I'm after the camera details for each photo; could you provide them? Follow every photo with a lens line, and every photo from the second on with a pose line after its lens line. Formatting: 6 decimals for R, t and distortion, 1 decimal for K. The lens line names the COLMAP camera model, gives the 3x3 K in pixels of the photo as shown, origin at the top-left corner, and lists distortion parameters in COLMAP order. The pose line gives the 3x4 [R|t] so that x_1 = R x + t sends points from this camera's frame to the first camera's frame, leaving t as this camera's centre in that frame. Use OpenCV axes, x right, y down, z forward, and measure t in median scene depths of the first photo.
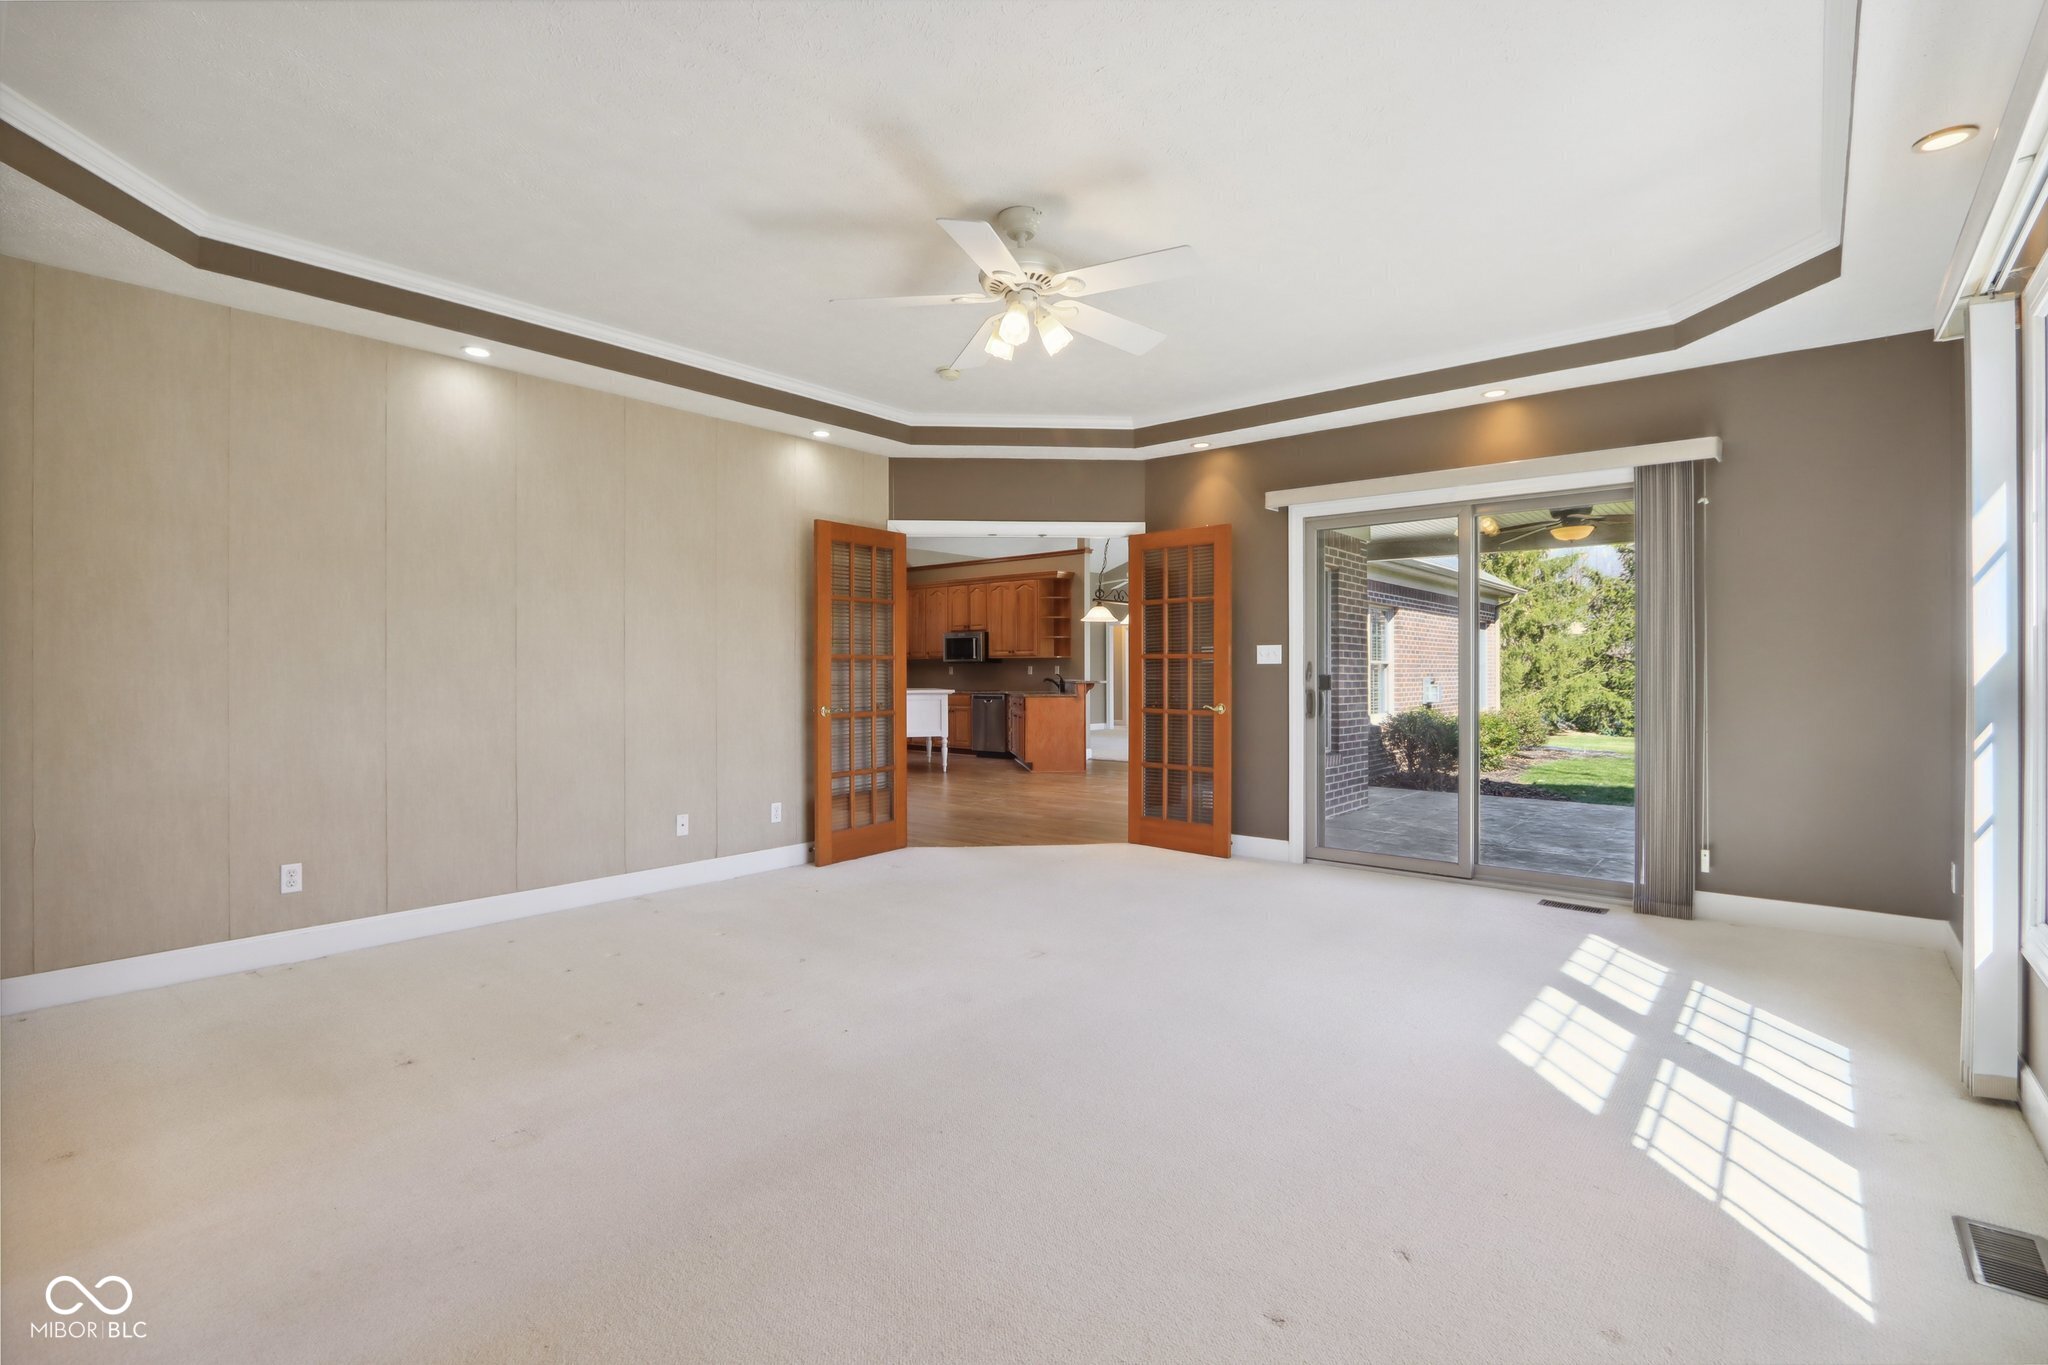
lens RADIAL K [[948.5, 0, 1014.1], [0, 948.5, 675.0], [0, 0, 1]] dist [0.003769, 0.000456]
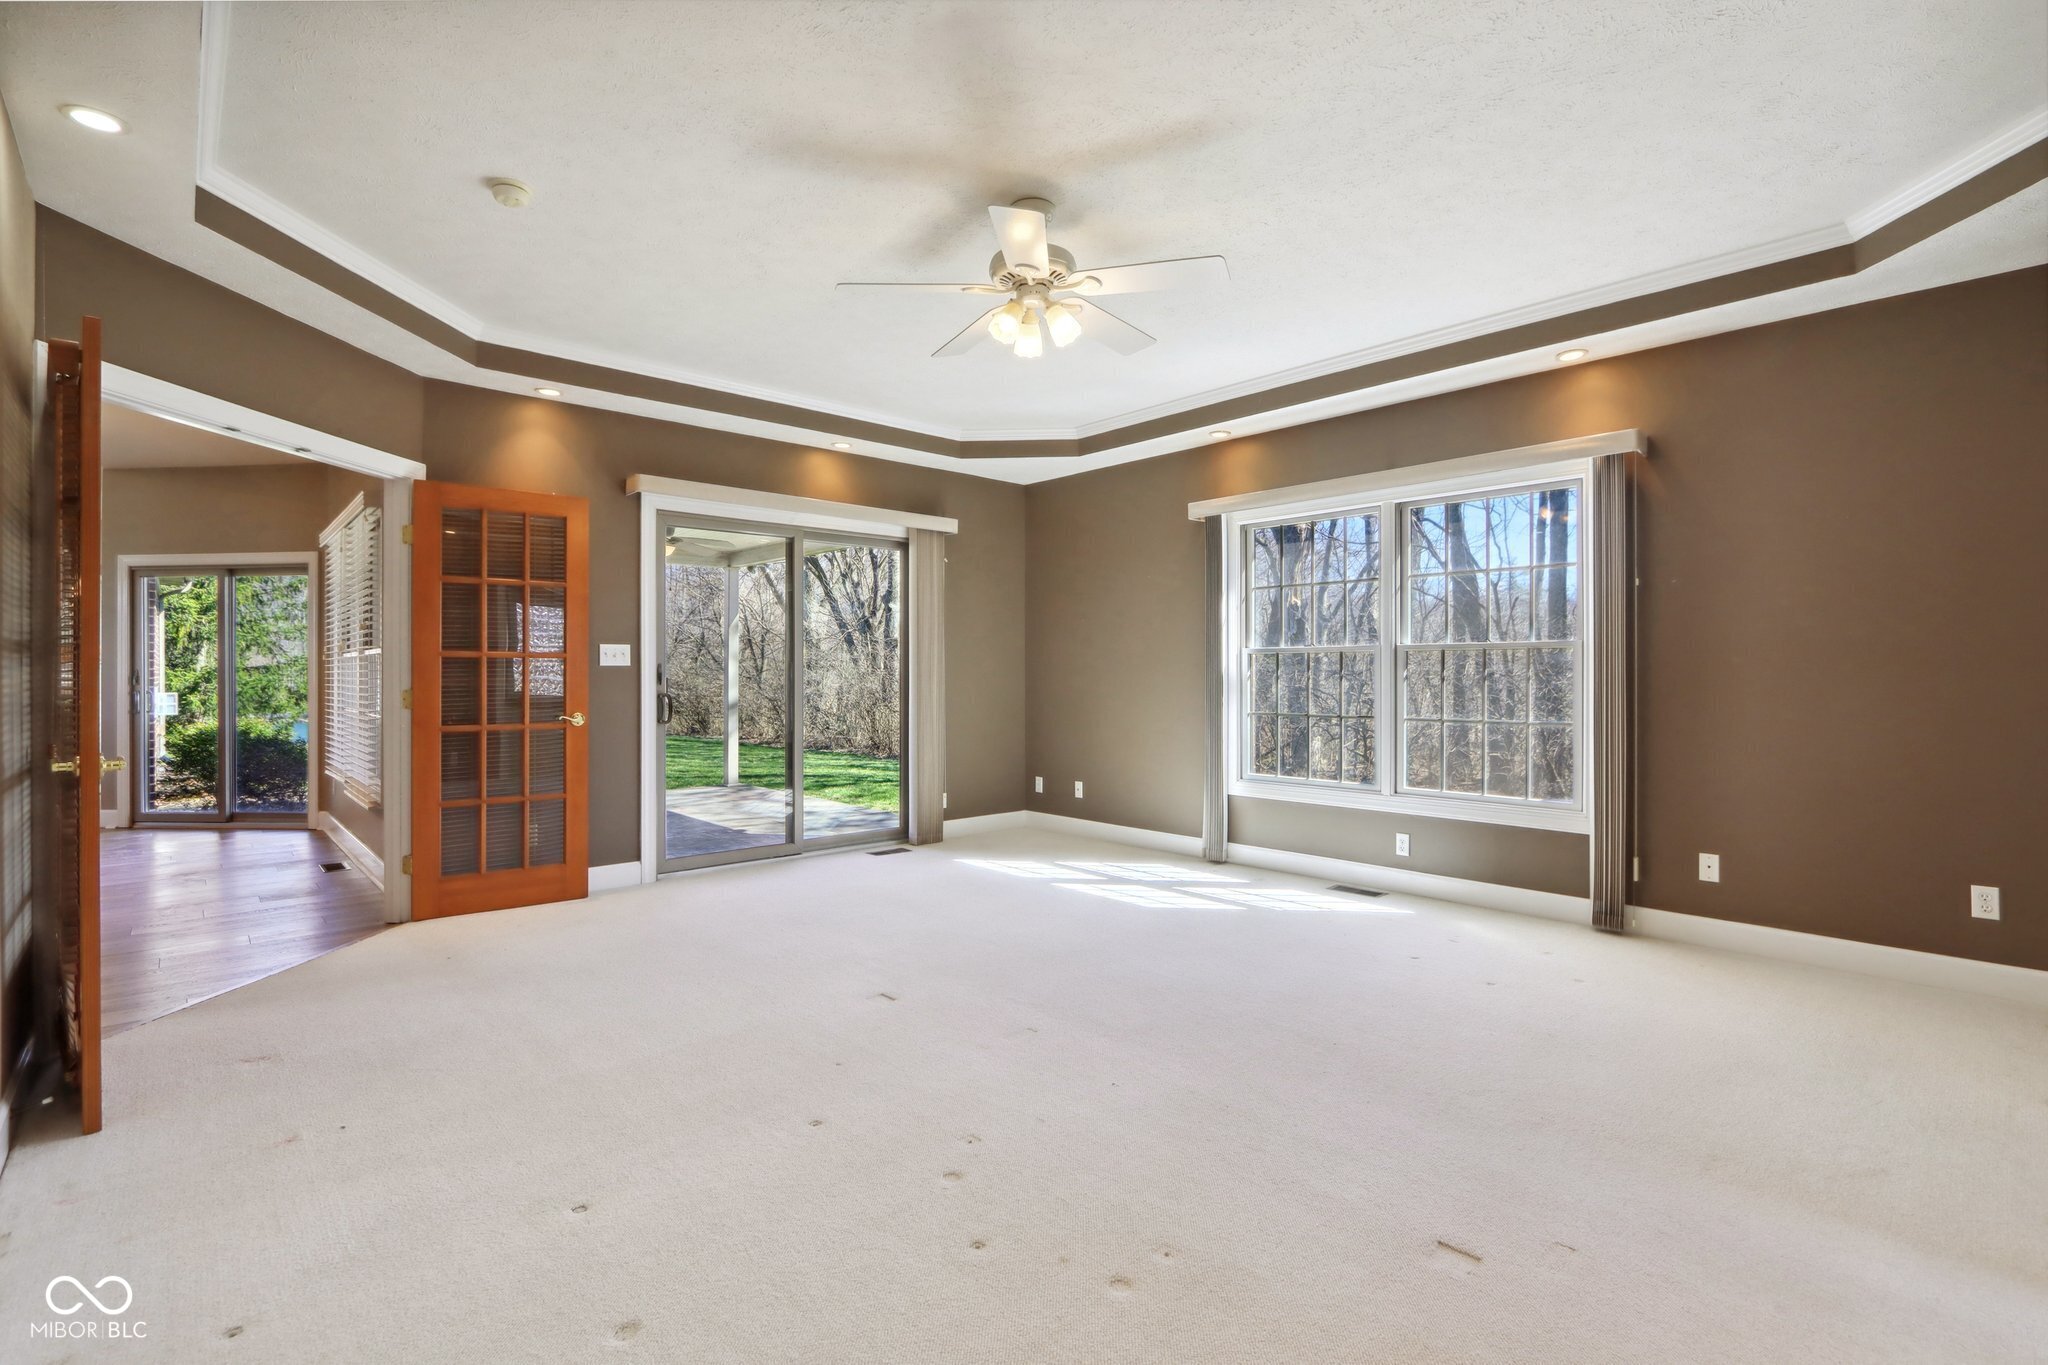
lens RADIAL K [[948.5, 0, 1014.9], [0, 948.5, 671.0], [0, 0, 1]] dist [0.003769, 0.000456]
pose [[0.137712, -0.001277, 0.990471, -0.558827], [0.003686, 0.999993, 0.000777, -0.006002], [-0.990465, 0.003544, 0.137716, 0.516606]]
